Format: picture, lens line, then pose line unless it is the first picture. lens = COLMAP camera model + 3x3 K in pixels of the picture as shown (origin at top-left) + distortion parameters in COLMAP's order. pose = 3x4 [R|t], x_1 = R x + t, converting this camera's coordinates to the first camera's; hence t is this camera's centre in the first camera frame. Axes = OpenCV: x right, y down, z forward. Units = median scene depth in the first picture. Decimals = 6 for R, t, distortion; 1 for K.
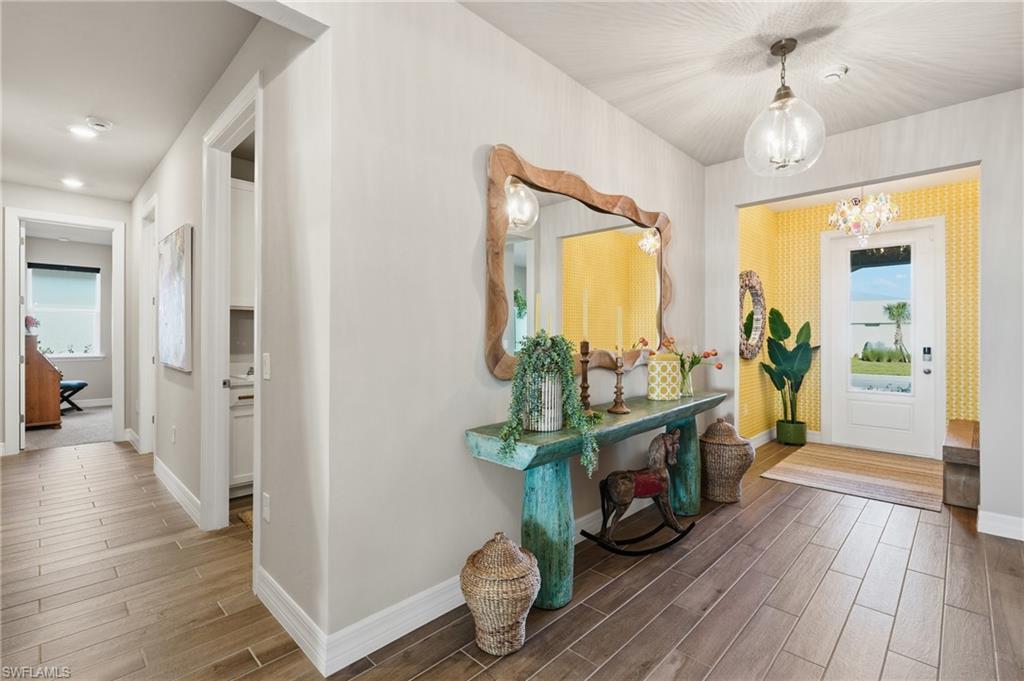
lens RADIAL K [[470.9, 0, 506.4], [0, 470.9, 334.3], [0, 0, 1]] dist [0.000416, -0.001280]
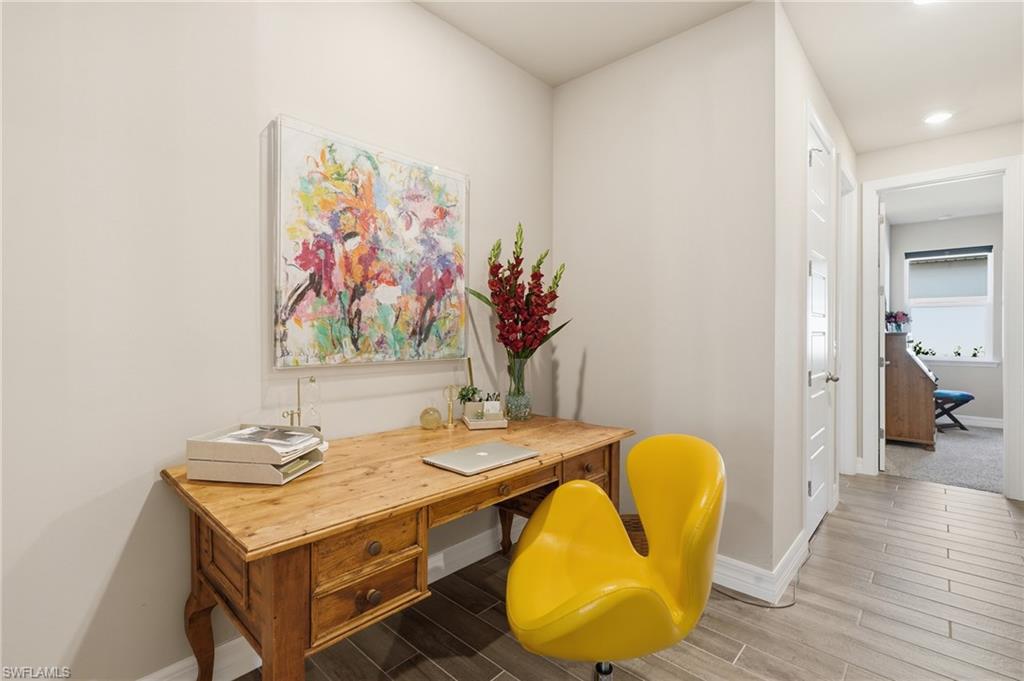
lens RADIAL K [[470.9, 0, 508.9], [0, 470.9, 335.1], [0, 0, 1]] dist [0.000416, -0.001280]
pose [[0.042525, 0.001262, -0.999095, -0.181273], [0.000128, 0.999999, 0.001269, 0.003507], [0.999095, -0.000182, 0.042524, 0.244278]]
